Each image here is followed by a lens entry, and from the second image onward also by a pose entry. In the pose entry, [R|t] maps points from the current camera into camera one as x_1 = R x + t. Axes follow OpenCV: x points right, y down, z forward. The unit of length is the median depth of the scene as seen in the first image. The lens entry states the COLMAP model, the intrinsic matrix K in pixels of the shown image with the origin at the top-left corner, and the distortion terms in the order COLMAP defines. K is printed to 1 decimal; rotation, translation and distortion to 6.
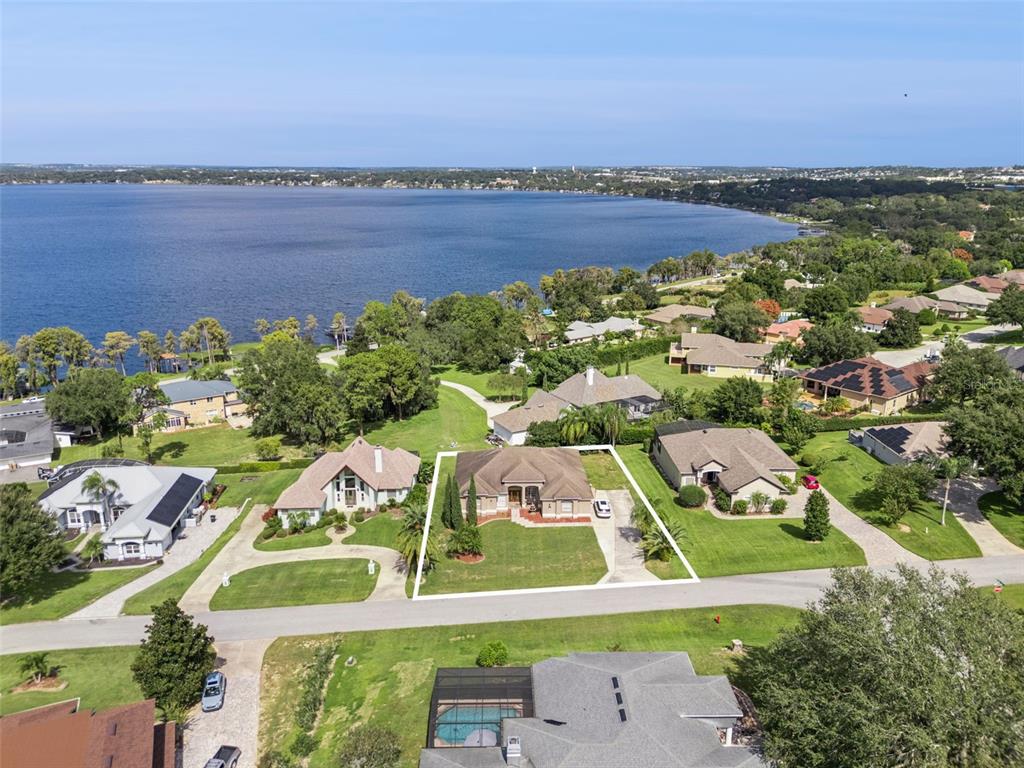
lens RADIAL K [[752.0, 0, 512.8], [0, 752.0, 384.6], [0, 0, 1]] dist [0.044544, -0.037245]
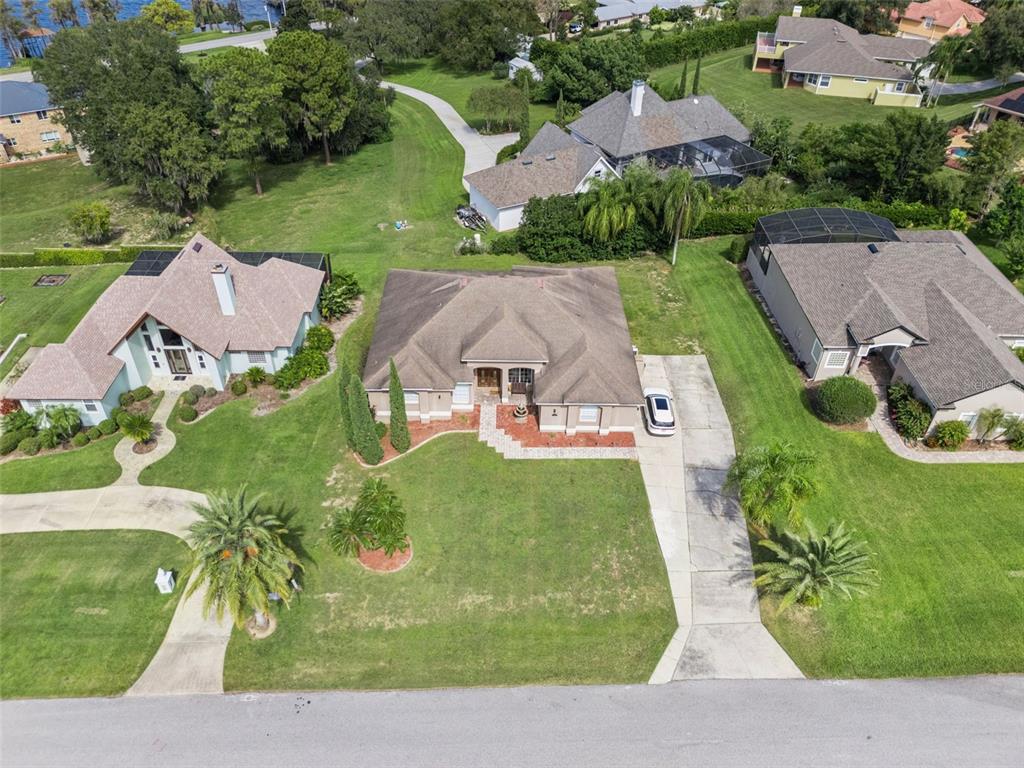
lens RADIAL K [[752.0, 0, 507.1], [0, 752.0, 388.3], [0, 0, 1]] dist [0.044544, -0.037245]
pose [[0.999487, 0.029567, -0.012300, 0.017881], [-0.022420, 0.920342, 0.390471, -0.037746], [0.022865, -0.389995, 0.920533, 0.427038]]
